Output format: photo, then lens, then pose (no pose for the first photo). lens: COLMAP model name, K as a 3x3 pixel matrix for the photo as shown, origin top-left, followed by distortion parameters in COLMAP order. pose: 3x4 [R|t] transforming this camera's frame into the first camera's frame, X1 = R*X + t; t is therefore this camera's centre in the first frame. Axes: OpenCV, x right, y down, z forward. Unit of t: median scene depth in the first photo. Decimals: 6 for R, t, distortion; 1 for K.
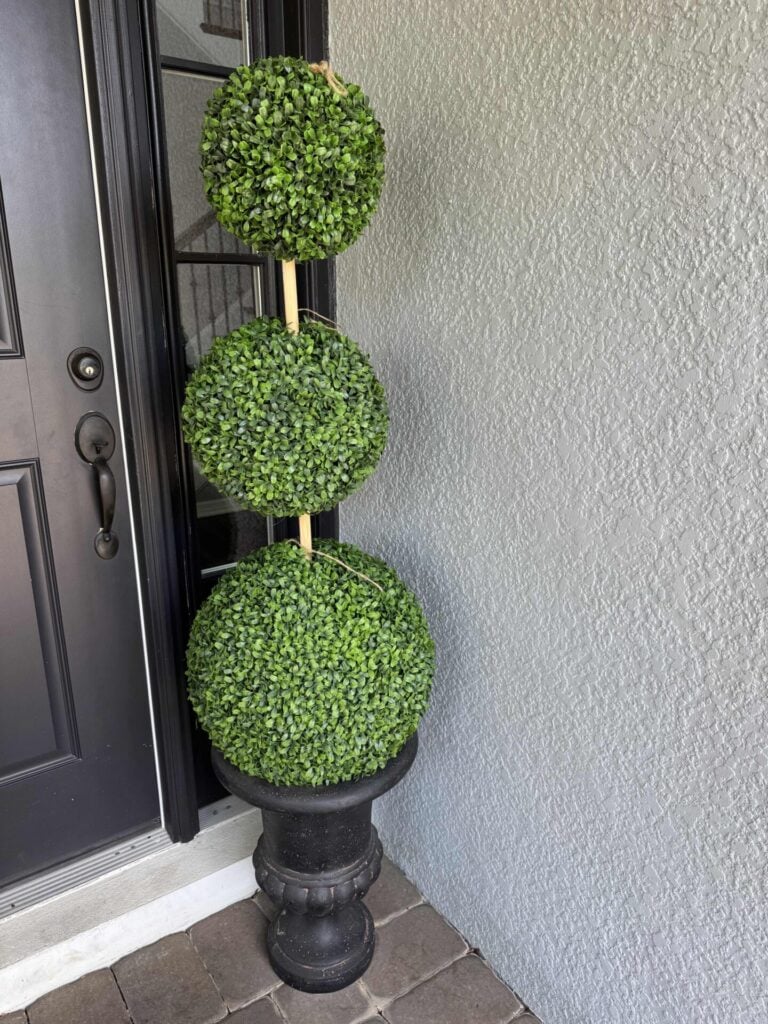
lens RADIAL K [[732.0, 0, 382.8], [0, 732.0, 517.5], [0, 0, 1]] dist [-0.016708, 0.014755]
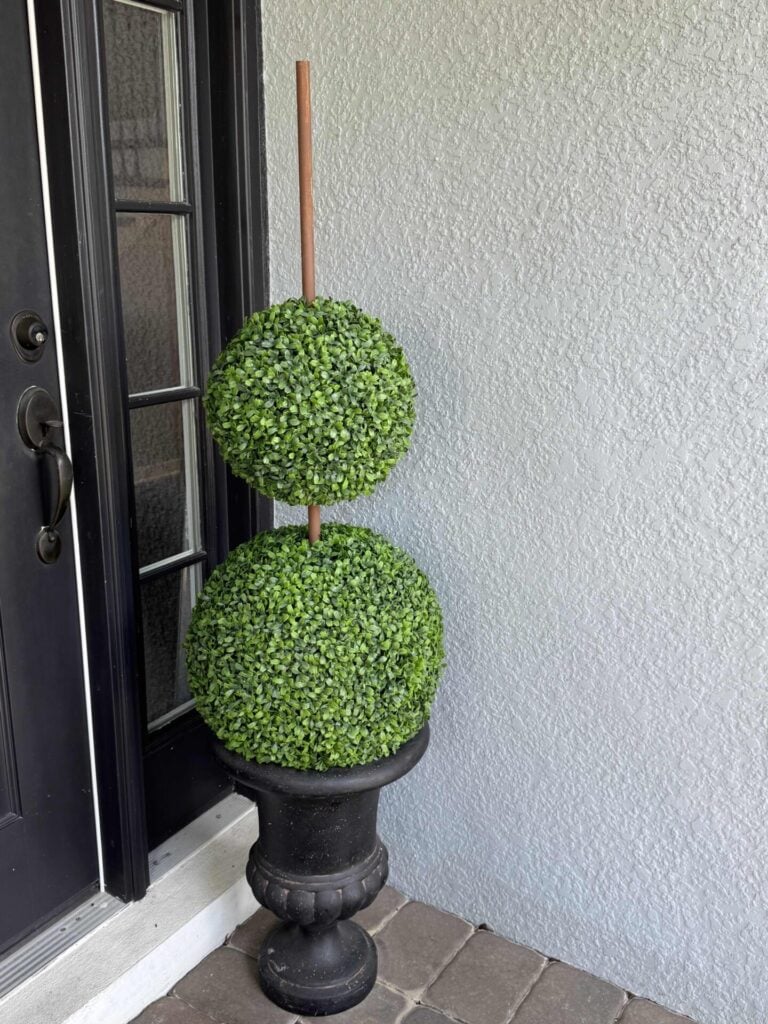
lens RADIAL K [[966.2, 0, 381.0], [0, 966.2, 518.3], [0, 0, 1]] dist [0.009516, 0.000000]
pose [[0.924750, -0.096686, 0.368089, -0.579300], [0.103405, 0.994638, 0.001477, 0.059037], [-0.366259, 0.036696, 0.929789, -0.224634]]
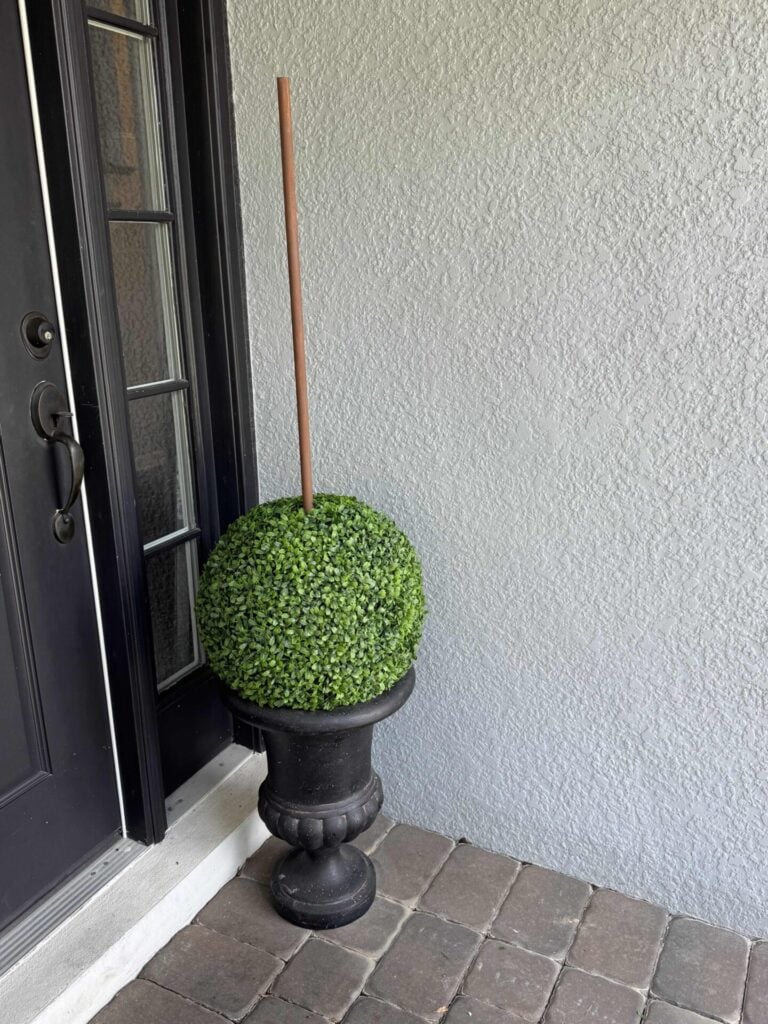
lens RADIAL K [[857.3, 0, 385.1], [0, 857.3, 517.1], [0, 0, 1]] dist [0.025956, -0.032240]
pose [[0.884668, -0.150487, 0.441266, -0.667006], [0.154724, 0.987599, 0.026608, 0.079315], [-0.439798, 0.044736, 0.896982, -0.197508]]
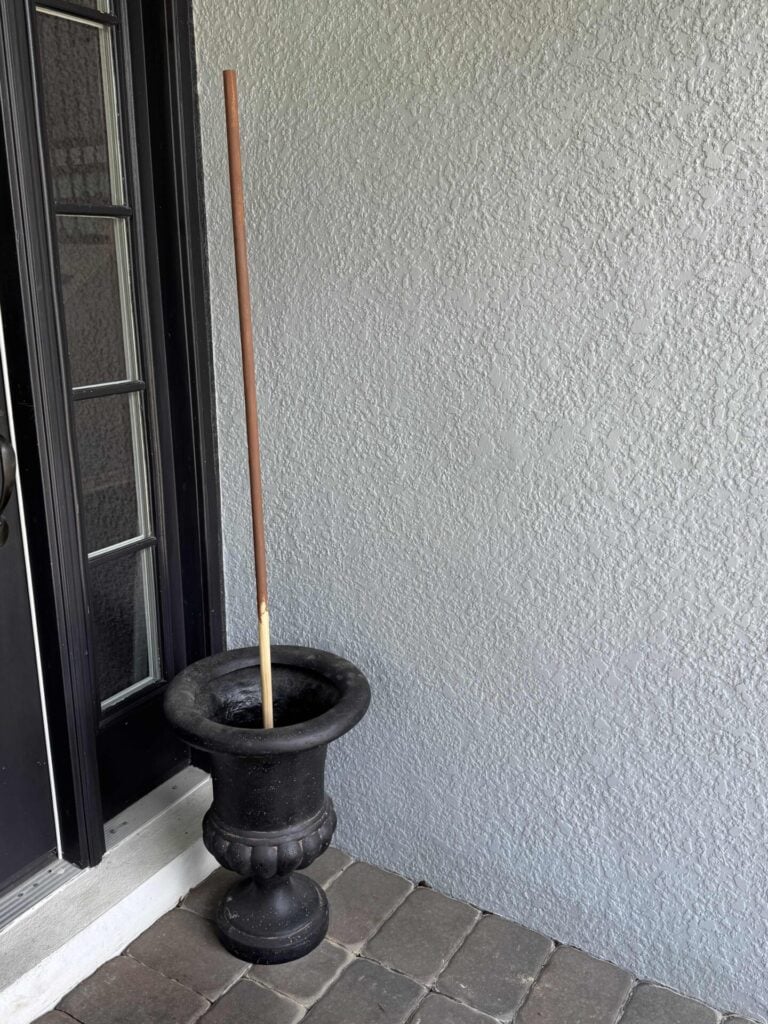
lens RADIAL K [[898.9, 0, 380.5], [0, 898.9, 517.6], [0, 0, 1]] dist [0.041222, -0.050743]
pose [[0.916221, -0.111334, 0.384894, -0.500565], [0.120406, 0.992725, 0.000533, 0.104377], [-0.382153, 0.045855, 0.922961, -0.248115]]
